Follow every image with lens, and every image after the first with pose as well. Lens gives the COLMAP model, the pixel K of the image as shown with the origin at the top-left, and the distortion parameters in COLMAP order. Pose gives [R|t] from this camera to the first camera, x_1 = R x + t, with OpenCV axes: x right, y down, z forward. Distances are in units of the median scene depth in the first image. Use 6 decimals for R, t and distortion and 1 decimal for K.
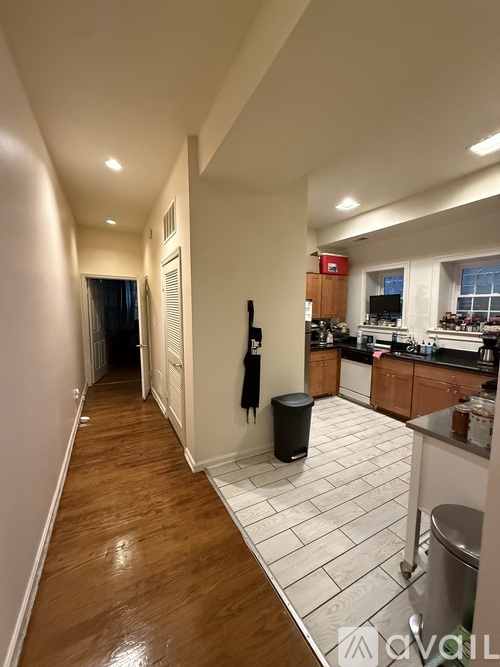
lens RADIAL K [[266.7, 0, 250.4], [0, 266.7, 333.2], [0, 0, 1]] dist [-0.002560, -0.000126]
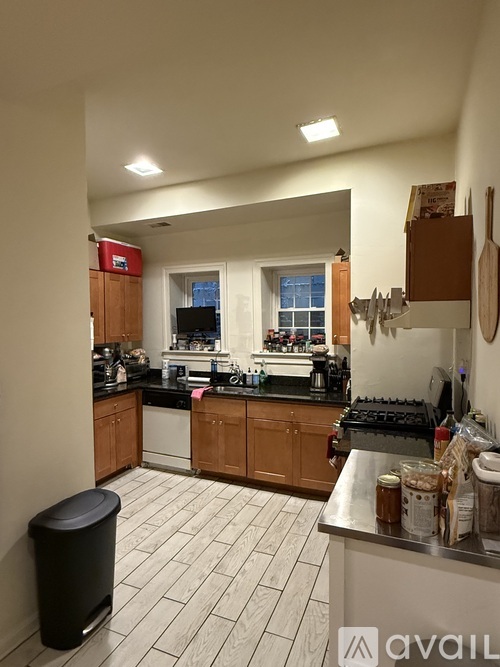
lens RADIAL K [[373.9, 0, 249.6], [0, 373.9, 335.4], [0, 0, 1]] dist [-0.004861, 0.002696]
pose [[0.779007, -0.030537, 0.626271, -0.014452], [0.070165, 0.996785, -0.038674, -0.023183], [-0.623077, 0.074069, 0.778645, 0.165717]]
